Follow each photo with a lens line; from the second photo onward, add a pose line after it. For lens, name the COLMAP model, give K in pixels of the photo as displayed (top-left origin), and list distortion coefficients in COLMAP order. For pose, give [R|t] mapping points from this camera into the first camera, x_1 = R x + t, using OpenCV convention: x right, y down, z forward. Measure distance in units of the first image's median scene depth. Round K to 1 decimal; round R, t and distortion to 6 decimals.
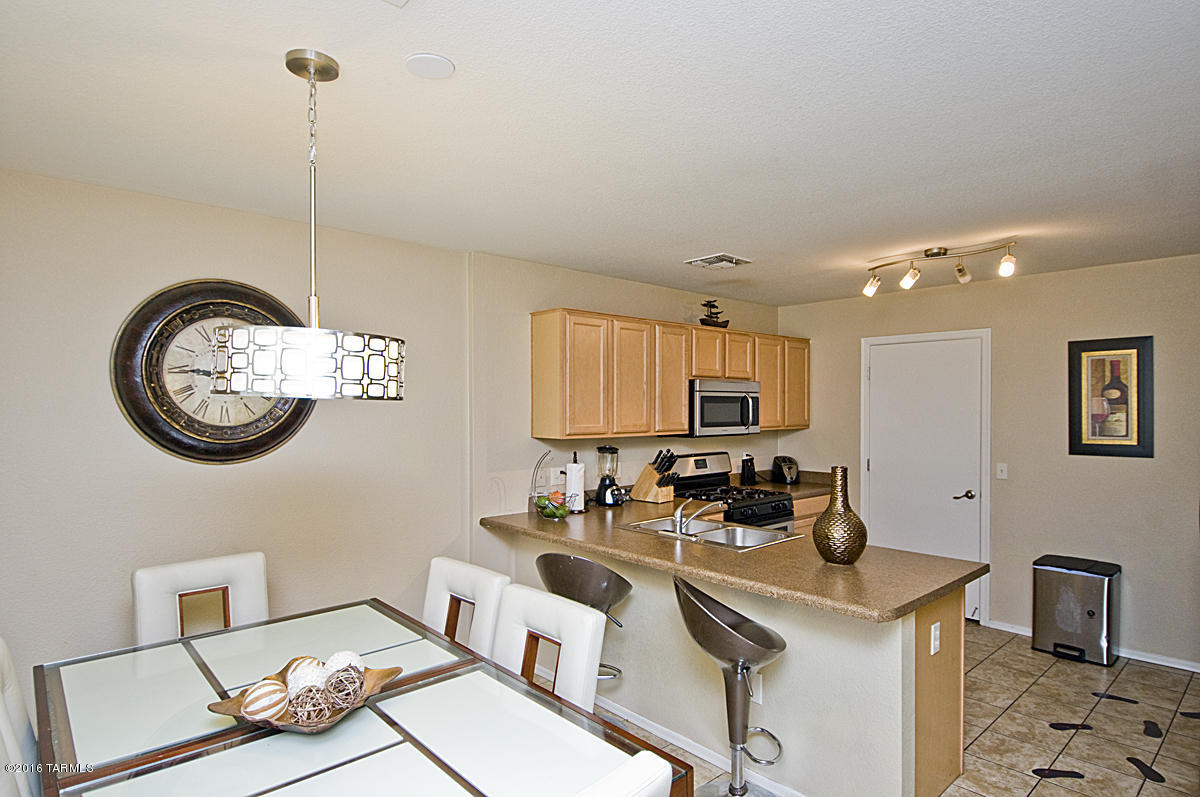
lens RADIAL K [[657.7, 0, 622.4], [0, 657.7, 405.7], [0, 0, 1]] dist [-0.020645, 0.000768]
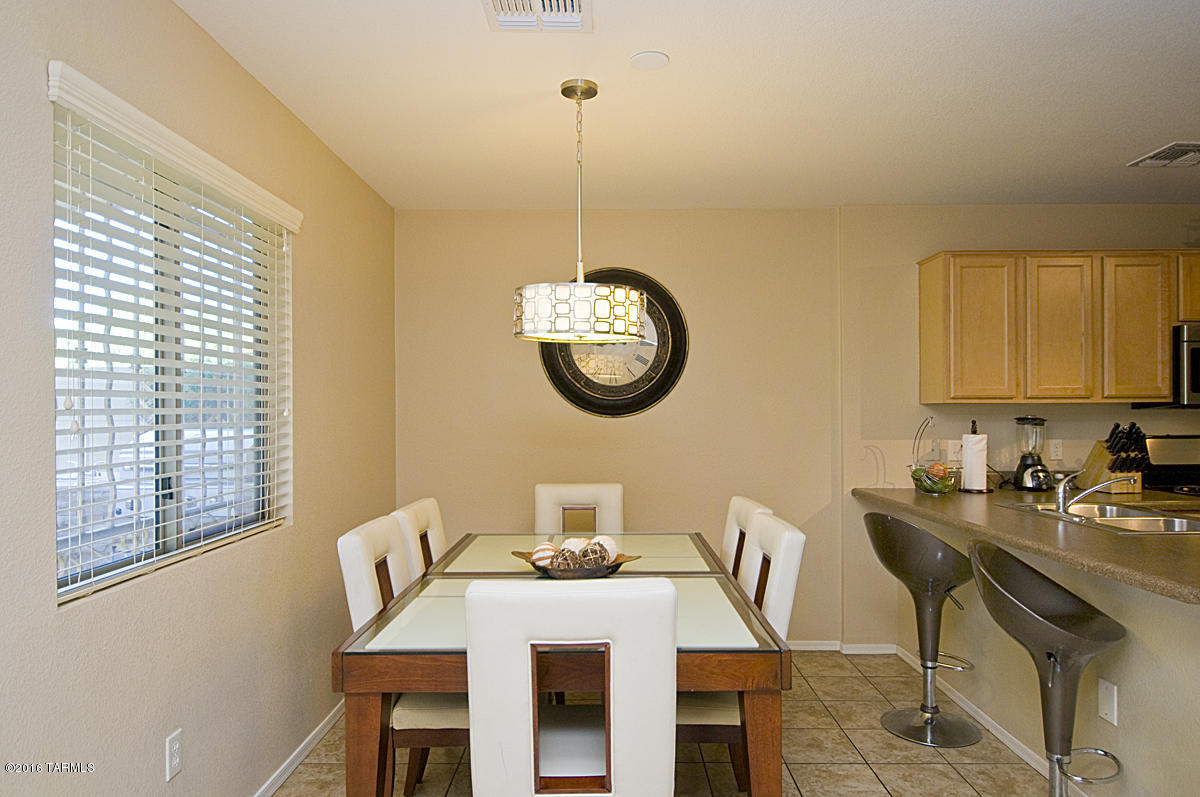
lens RADIAL K [[774.4, 0, 598.6], [0, 774.4, 407.2], [0, 0, 1]] dist [0.014659, -0.001985]
pose [[0.724515, -0.007998, -0.689212, 0.265421], [0.005002, 0.999967, -0.006346, 0.057154], [0.689241, 0.001150, 0.724532, -0.050388]]
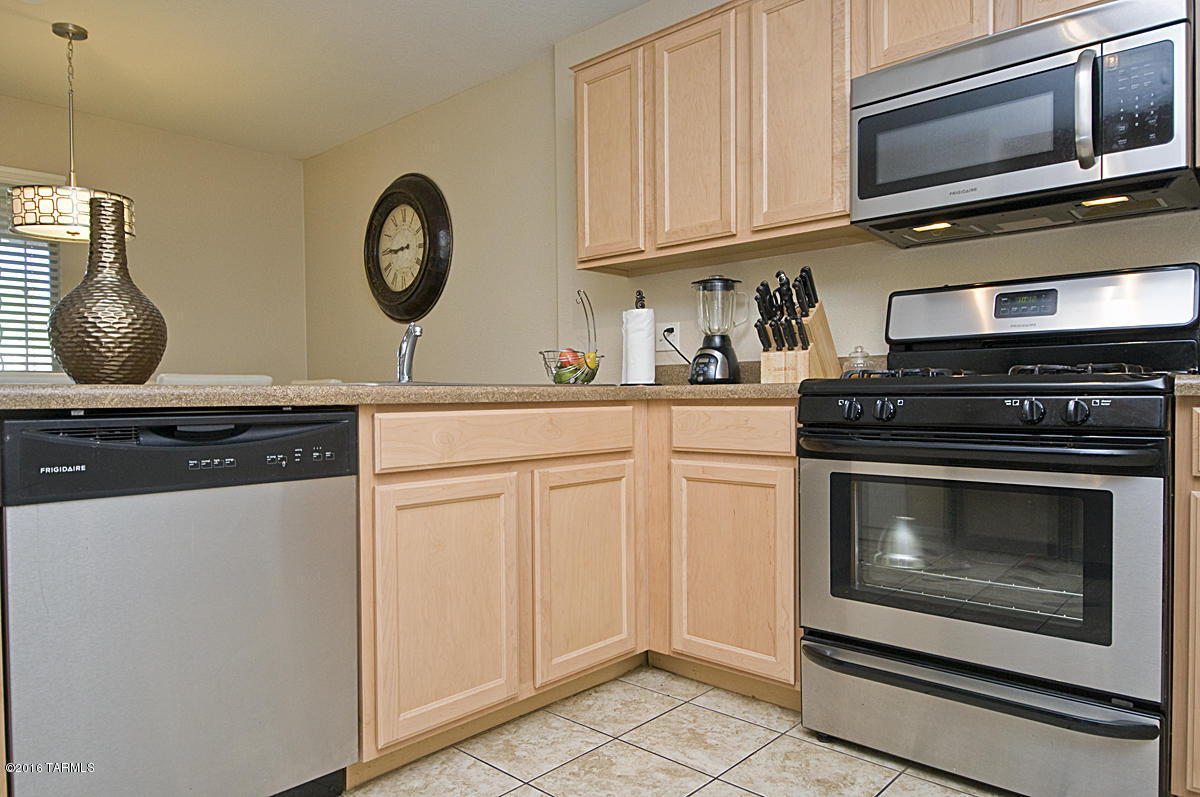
lens RADIAL K [[774.4, 0, 598.6], [0, 774.4, 407.2], [0, 0, 1]] dist [0.014659, -0.001985]
pose [[0.078059, 0.012045, -0.996876, 0.675727], [0.005831, 0.999904, 0.012538, 0.174327], [0.996932, -0.006792, 0.077981, 0.903814]]
